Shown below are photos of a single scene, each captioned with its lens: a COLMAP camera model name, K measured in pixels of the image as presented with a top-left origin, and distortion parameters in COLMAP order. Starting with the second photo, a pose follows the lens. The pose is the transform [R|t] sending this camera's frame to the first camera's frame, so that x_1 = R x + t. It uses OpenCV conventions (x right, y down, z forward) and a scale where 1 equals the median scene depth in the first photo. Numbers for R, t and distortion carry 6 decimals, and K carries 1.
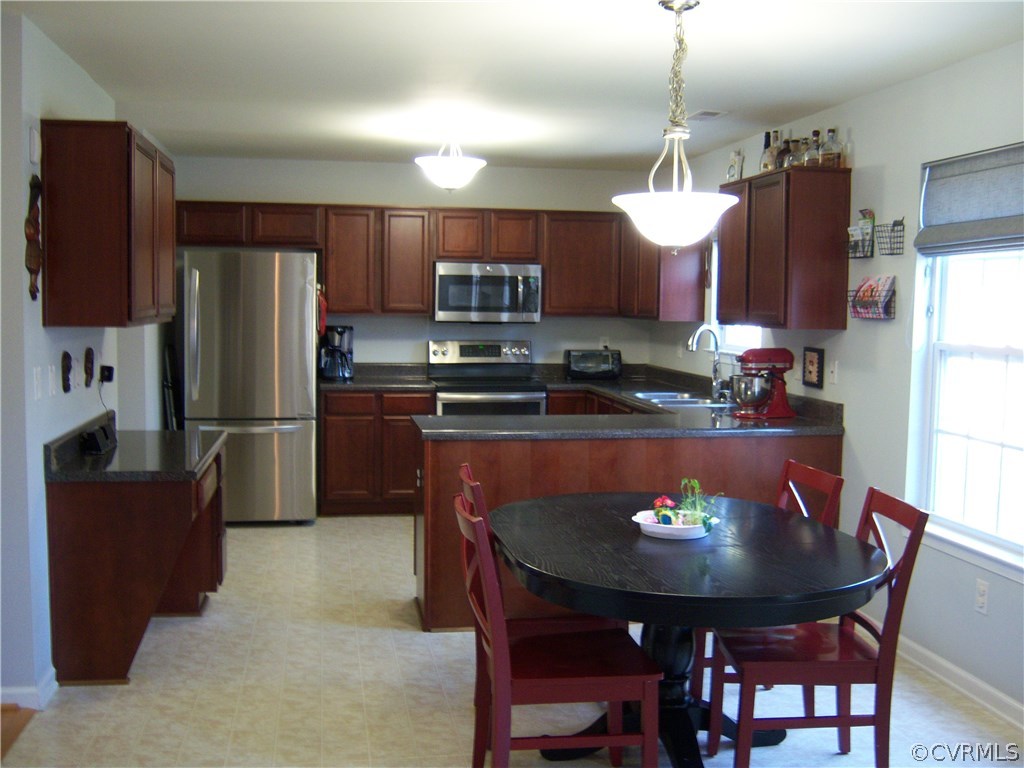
lens RADIAL K [[1085.3, 0, 530.5], [0, 1085.3, 386.3], [0, 0, 1]] dist [-0.112496, 0.044947]
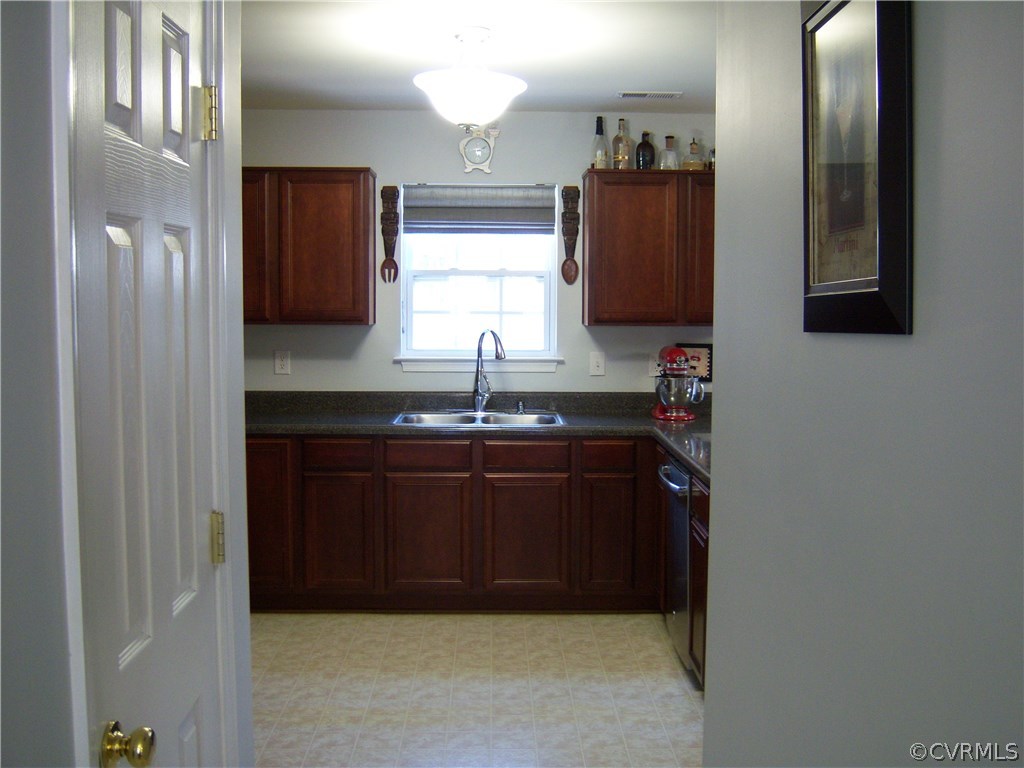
lens RADIAL K [[1085.3, 0, 530.5], [0, 1085.3, 386.3], [0, 0, 1]] dist [-0.112496, 0.044947]
pose [[0.150945, -0.091366, 0.984311, -0.567532], [0.073919, 0.993975, 0.080927, -0.065433], [-0.985775, 0.060544, 0.156789, 0.715382]]
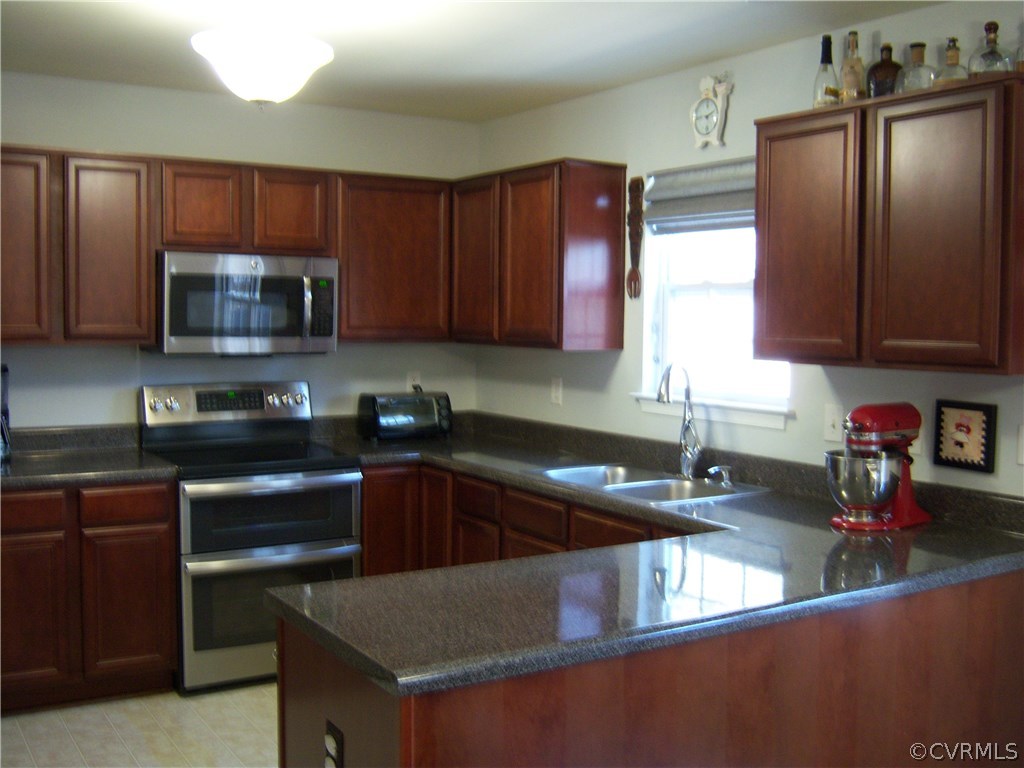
lens RADIAL K [[1085.3, 0, 530.5], [0, 1085.3, 386.3], [0, 0, 1]] dist [-0.112496, 0.044947]
pose [[0.925048, -0.026287, 0.378940, -0.123876], [0.029634, 0.999556, -0.003000, -0.035686], [-0.378693, 0.014005, 0.925416, 0.399891]]
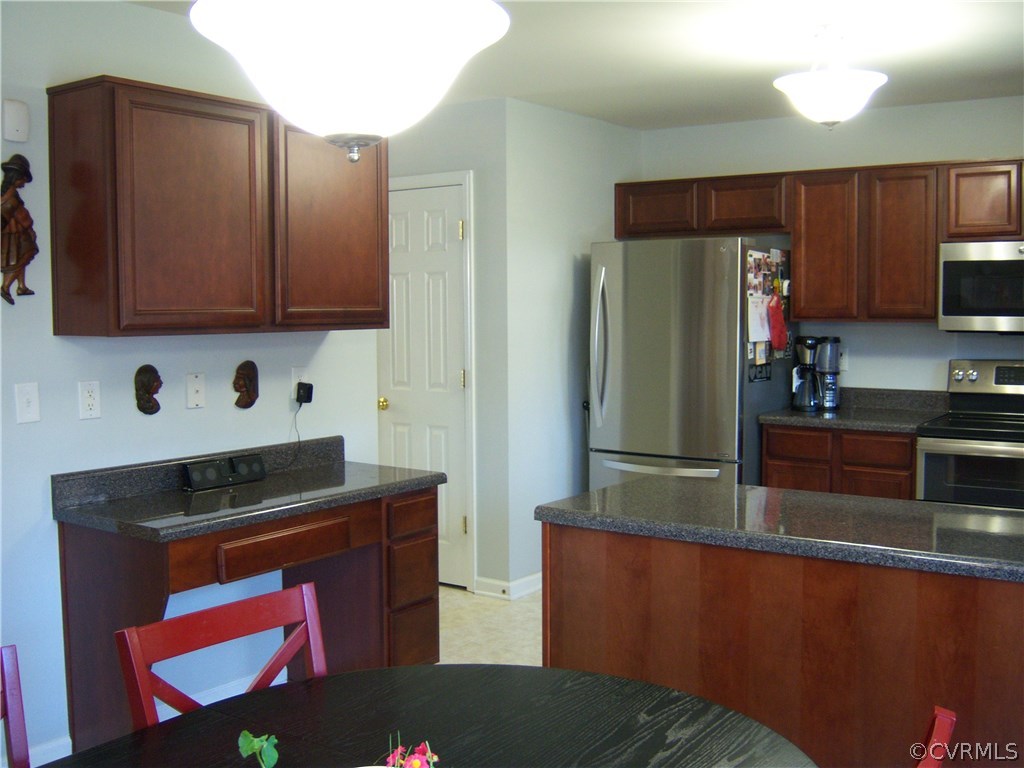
lens RADIAL K [[1085.3, 0, 530.5], [0, 1085.3, 386.3], [0, 0, 1]] dist [-0.112496, 0.044947]
pose [[0.696255, 0.035747, -0.716904, 0.213380], [-0.043267, 0.999033, 0.007794, -0.019848], [0.716490, 0.025592, 0.697128, 0.356319]]
